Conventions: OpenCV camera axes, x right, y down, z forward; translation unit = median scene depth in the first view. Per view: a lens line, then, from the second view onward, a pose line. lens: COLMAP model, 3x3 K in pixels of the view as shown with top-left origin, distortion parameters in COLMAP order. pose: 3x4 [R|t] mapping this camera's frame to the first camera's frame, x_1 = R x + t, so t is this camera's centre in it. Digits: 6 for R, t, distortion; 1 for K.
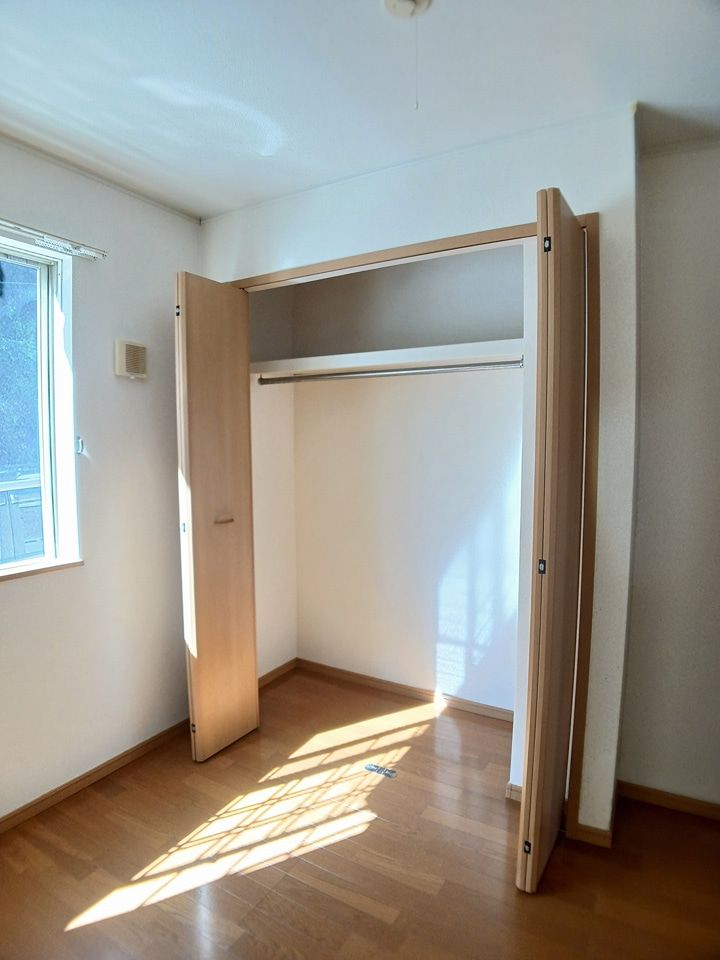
lens RADIAL K [[548.6, 0, 360.0], [0, 548.6, 480.0], [0, 0, 1]] dist [-0.060083, -0.000831]
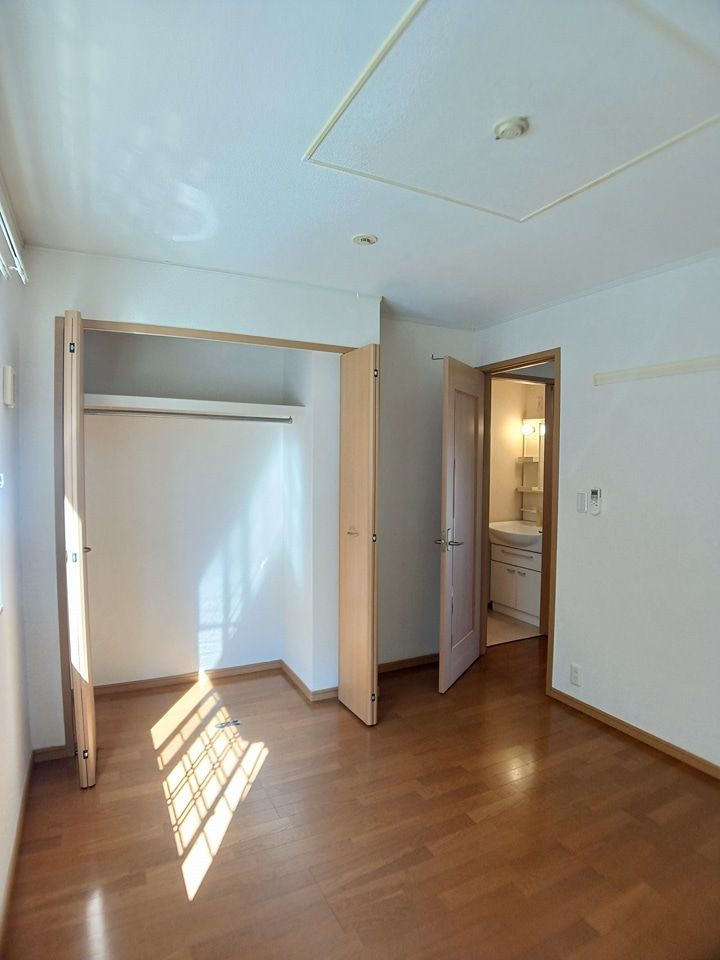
lens RADIAL K [[526.2, 0, 360.0], [0, 526.2, 480.0], [0, 0, 1]] dist [-0.069951, 0.000521]
pose [[0.543738, -0.010188, 0.839193, -0.735165], [0.053052, 0.998344, -0.022254, -0.001716], [-0.837577, 0.056622, 0.543378, 0.026218]]
